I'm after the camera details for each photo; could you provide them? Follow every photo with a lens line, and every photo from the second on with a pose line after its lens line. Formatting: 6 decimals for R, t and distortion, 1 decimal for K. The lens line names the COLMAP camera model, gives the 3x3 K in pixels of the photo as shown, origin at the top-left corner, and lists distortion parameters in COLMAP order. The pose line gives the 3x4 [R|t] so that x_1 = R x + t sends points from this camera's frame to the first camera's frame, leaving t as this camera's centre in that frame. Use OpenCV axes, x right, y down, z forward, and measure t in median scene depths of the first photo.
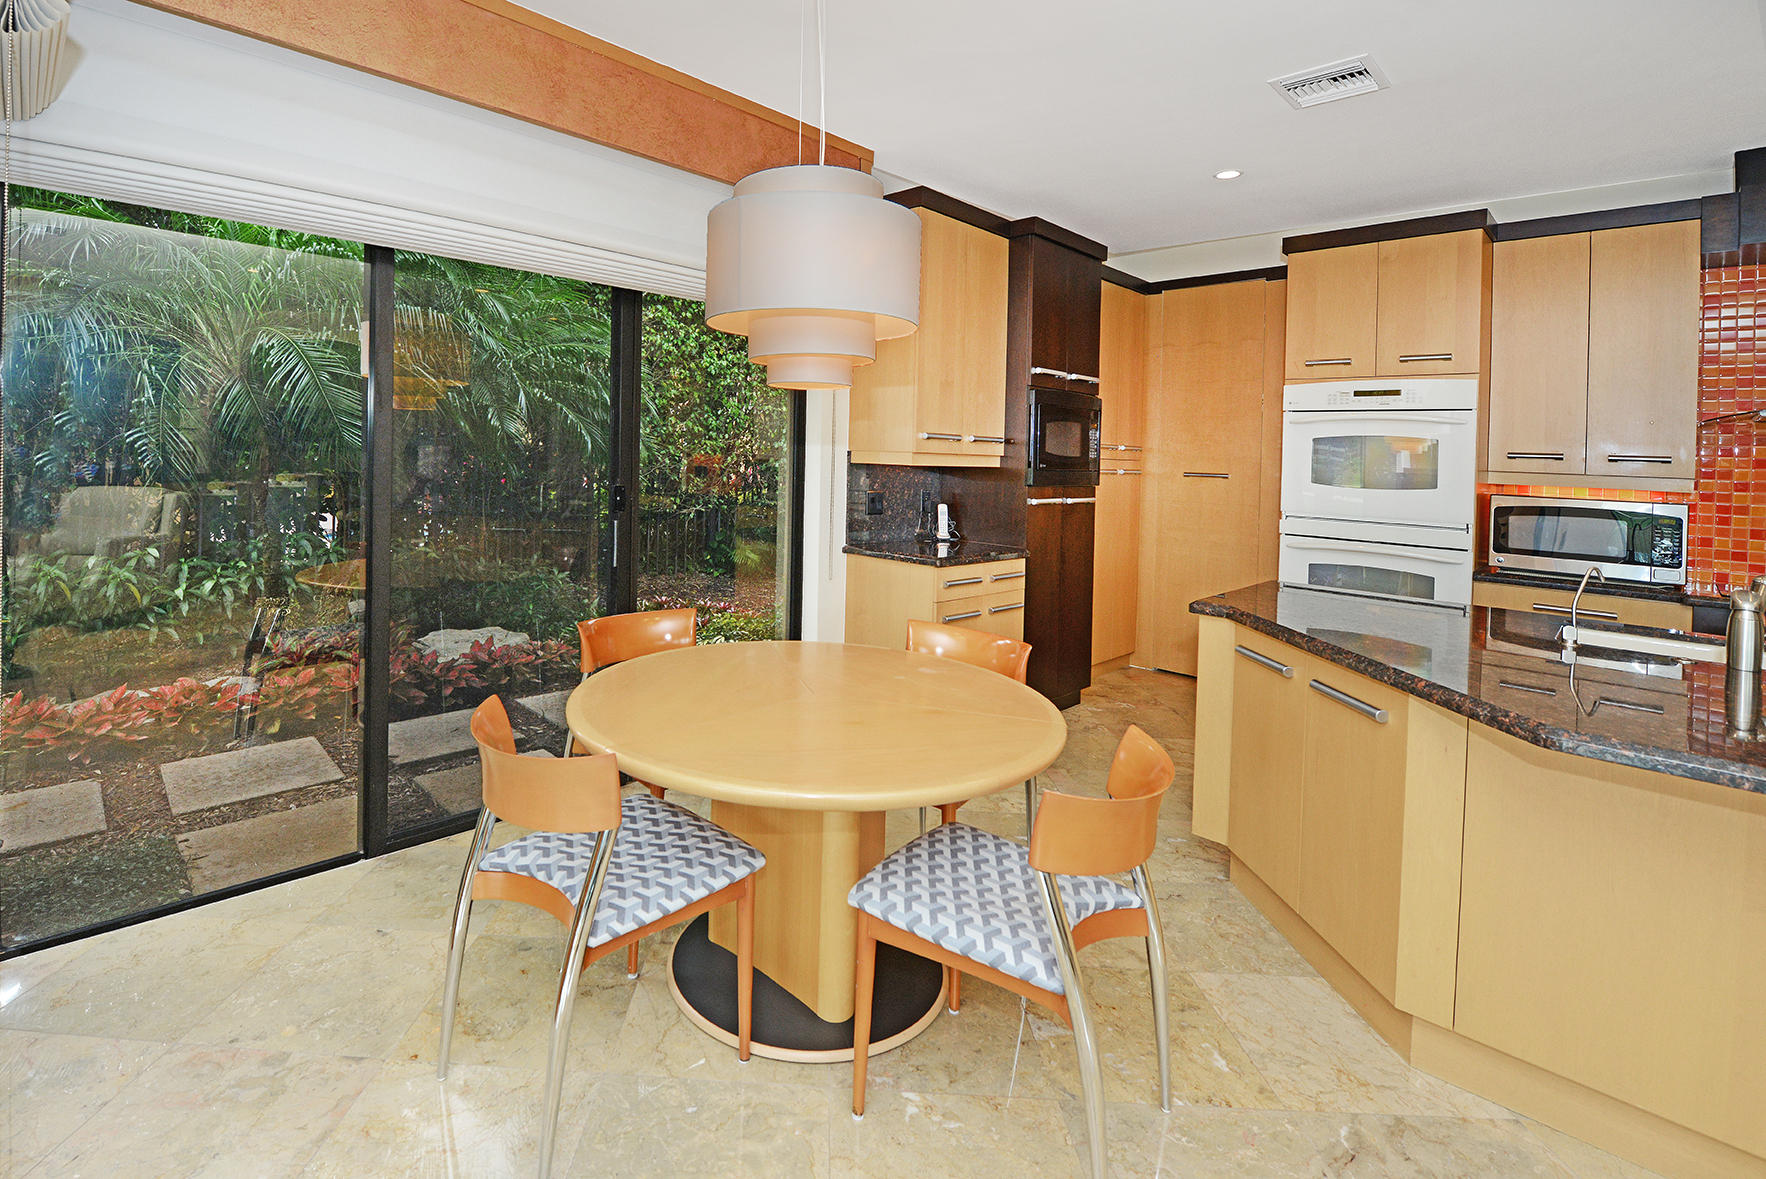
lens RADIAL K [[778.2, 0, 717.5], [0, 778.2, 487.1], [0, 0, 1]] dist [-0.018723, -0.000255]
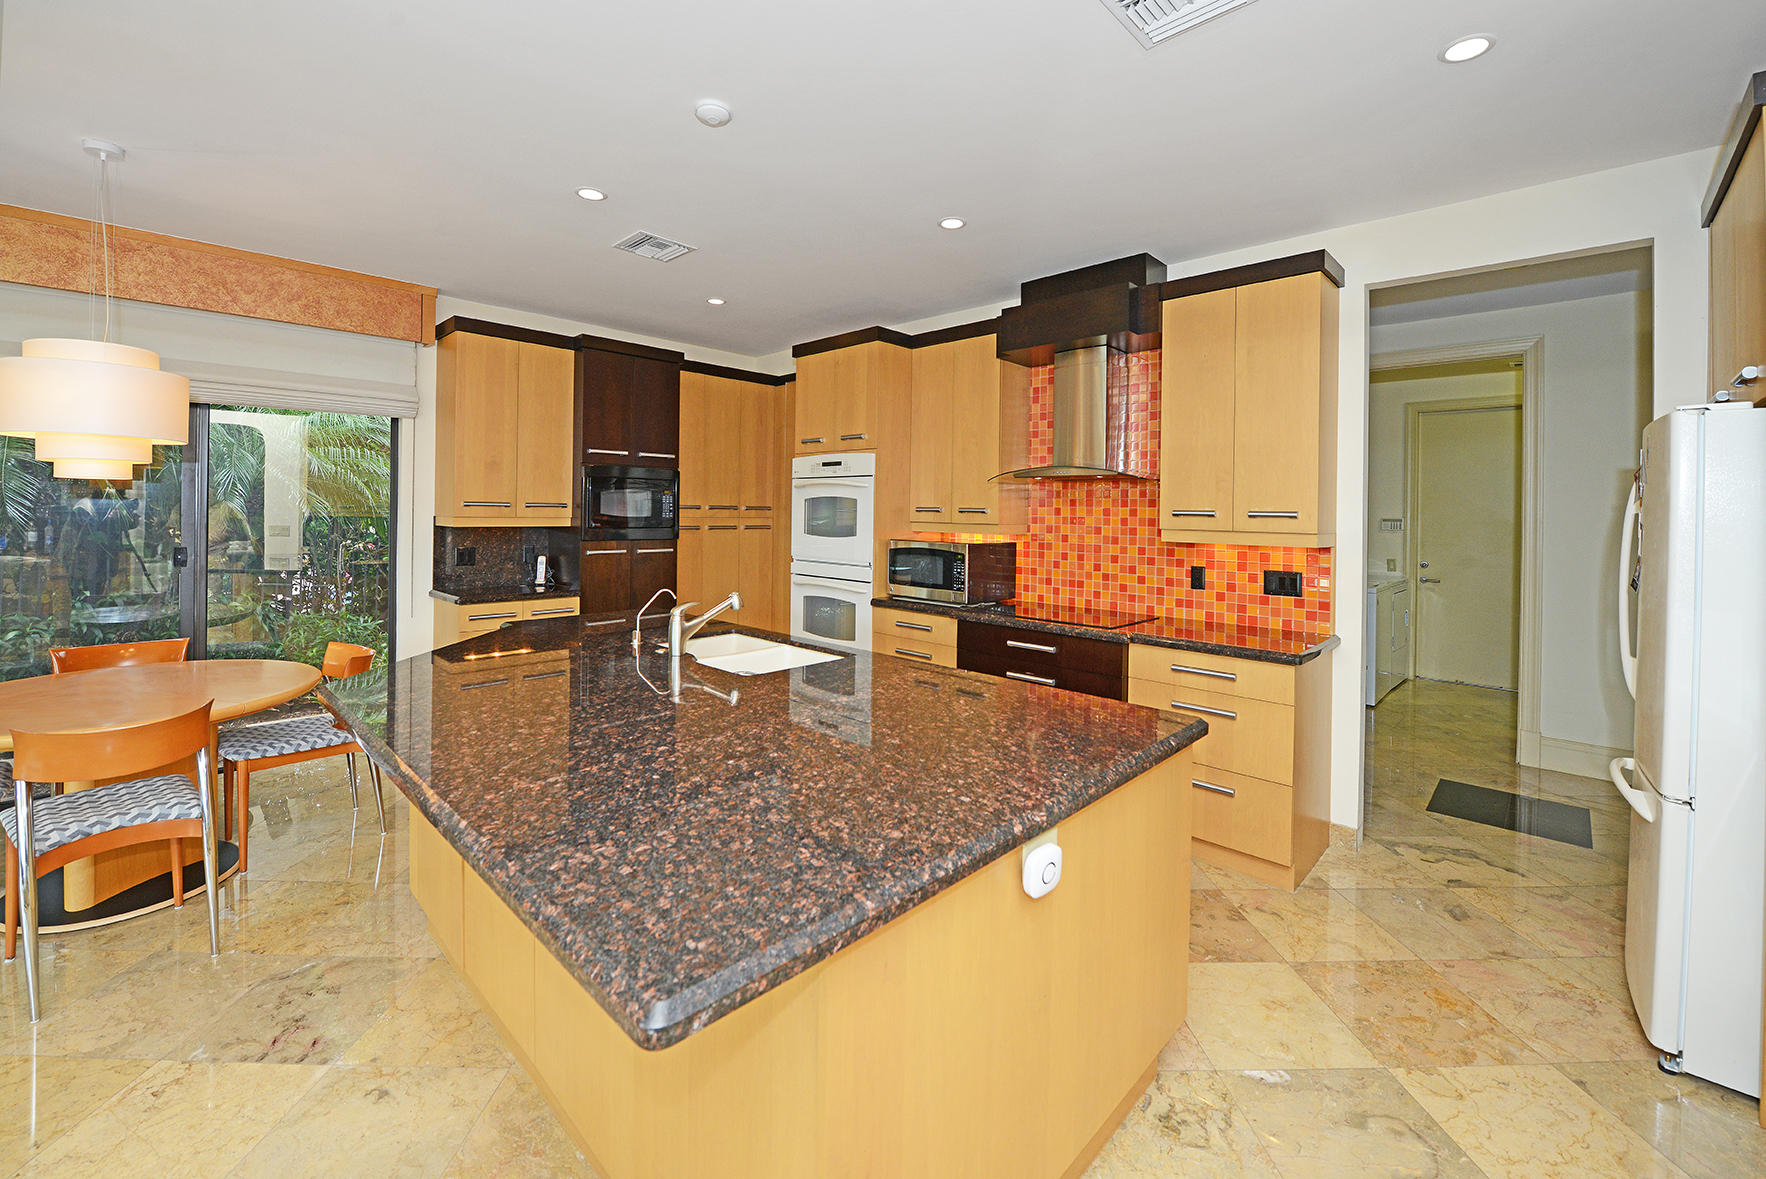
lens RADIAL K [[726.2, 0, 853.8], [0, 726.2, 503.6], [0, 0, 1]] dist [-0.013560, -0.000329]
pose [[0.998079, -0.020017, 0.058640, 0.773720], [0.023174, 0.998291, -0.053655, 0.012354], [-0.057465, 0.054911, 0.996836, -0.222740]]
